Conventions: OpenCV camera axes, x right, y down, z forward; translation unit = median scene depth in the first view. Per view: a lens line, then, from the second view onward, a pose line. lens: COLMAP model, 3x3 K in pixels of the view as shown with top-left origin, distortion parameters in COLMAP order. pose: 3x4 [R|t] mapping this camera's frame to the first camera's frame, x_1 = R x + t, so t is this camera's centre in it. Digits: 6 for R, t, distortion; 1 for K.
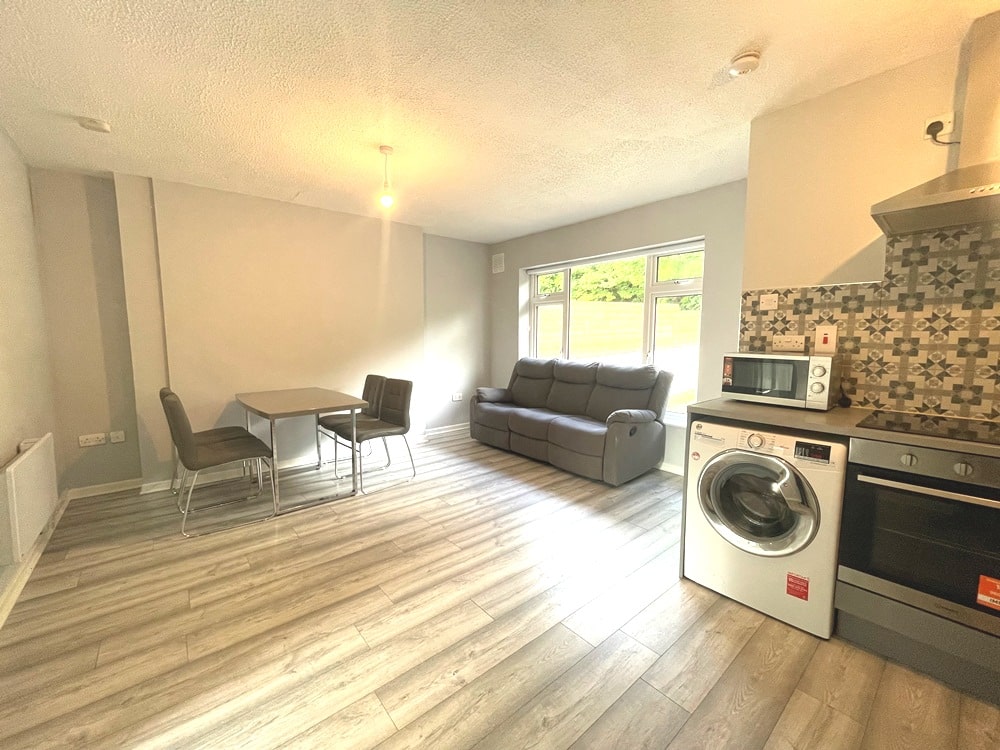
lens RADIAL K [[398.1, 0, 496.5], [0, 398.1, 377.8], [0, 0, 1]] dist [-0.008871, -0.000043]
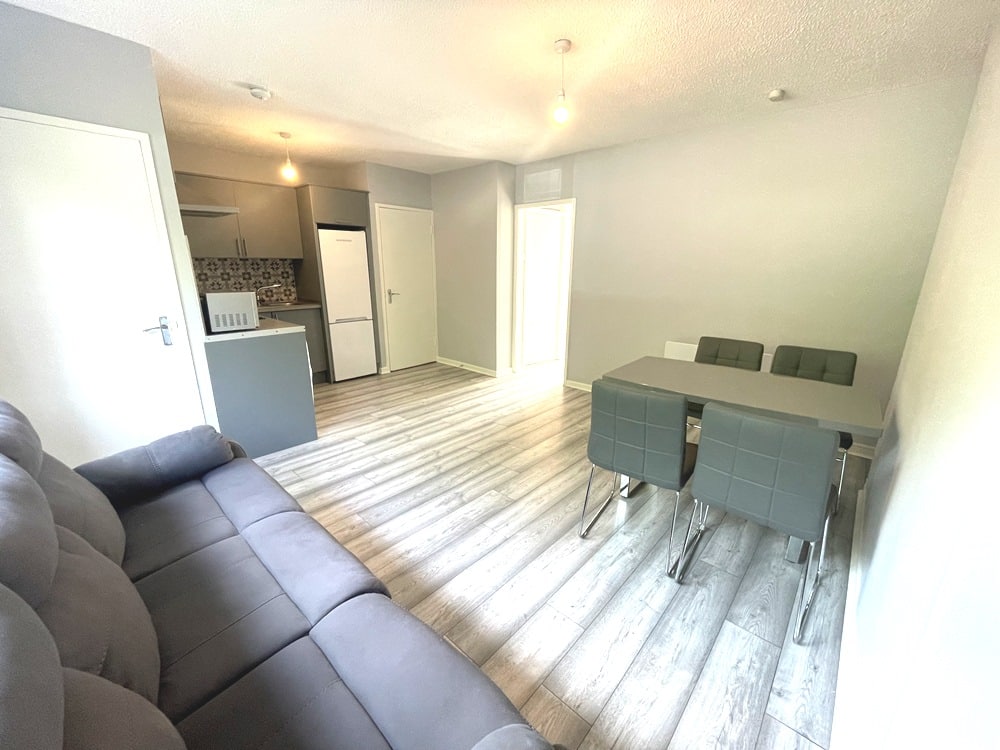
lens RADIAL K [[406.9, 0, 500.0], [0, 406.9, 375.0], [0, 0, 1]] dist [-0.010834, -0.000112]
pose [[-0.990257, 0.028009, -0.136403, -0.027868], [-0.023638, 0.931532, 0.362891, -0.315959], [0.137228, 0.362580, -0.921794, 2.484809]]
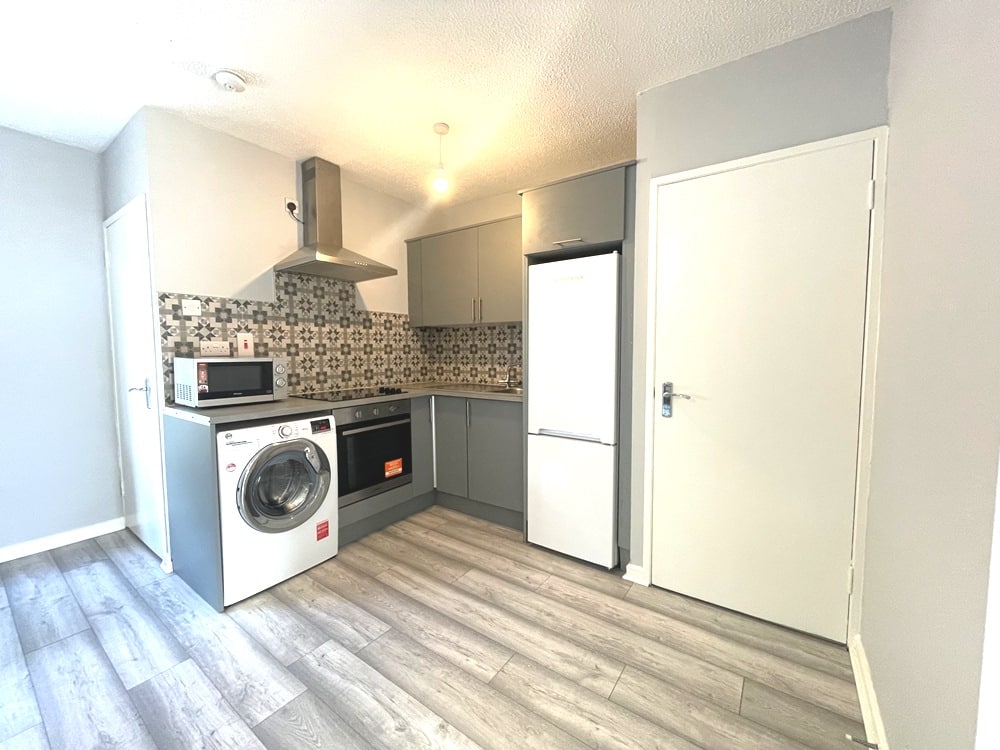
lens RADIAL K [[403.4, 0, 500.0], [0, 403.4, 375.0], [0, 0, 1]] dist [-0.002217, -0.000167]
pose [[-0.255321, -0.065237, 0.964653, -0.534092], [0.102972, 0.990212, 0.094220, -0.042107], [-0.961358, 0.123388, -0.246104, 0.566866]]
